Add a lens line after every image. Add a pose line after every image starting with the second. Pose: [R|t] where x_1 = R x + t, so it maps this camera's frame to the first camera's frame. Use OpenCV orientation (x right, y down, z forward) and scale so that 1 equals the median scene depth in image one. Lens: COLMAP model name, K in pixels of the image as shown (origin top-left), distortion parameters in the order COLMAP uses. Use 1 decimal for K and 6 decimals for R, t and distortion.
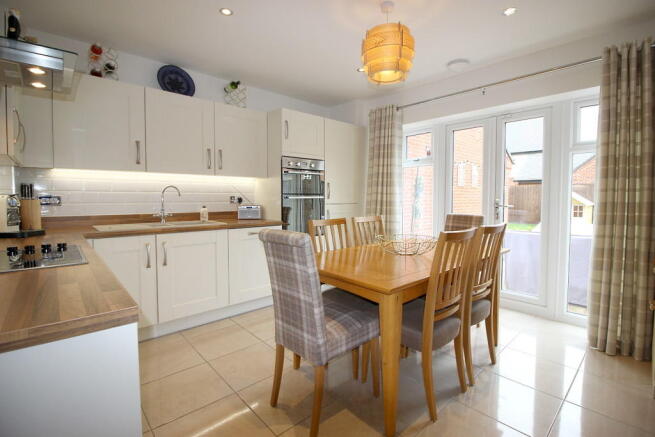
lens RADIAL K [[310.2, 0, 327.5], [0, 310.2, 208.8], [0, 0, 1]] dist [-0.000104, -0.000374]
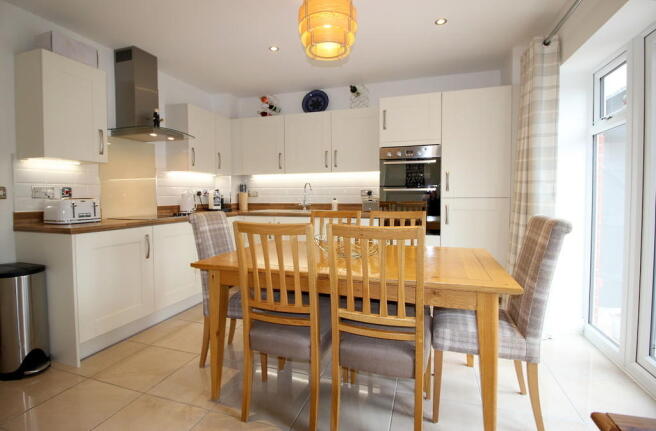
lens RADIAL K [[312.9, 0, 328.6], [0, 312.9, 206.1], [0, 0, 1]] dist [-0.000152, -0.000357]
pose [[0.508930, 0.025046, -0.860444, 0.673628], [-0.026445, 0.999560, 0.013455, 0.005649], [0.860402, 0.015907, 0.509368, 0.385896]]
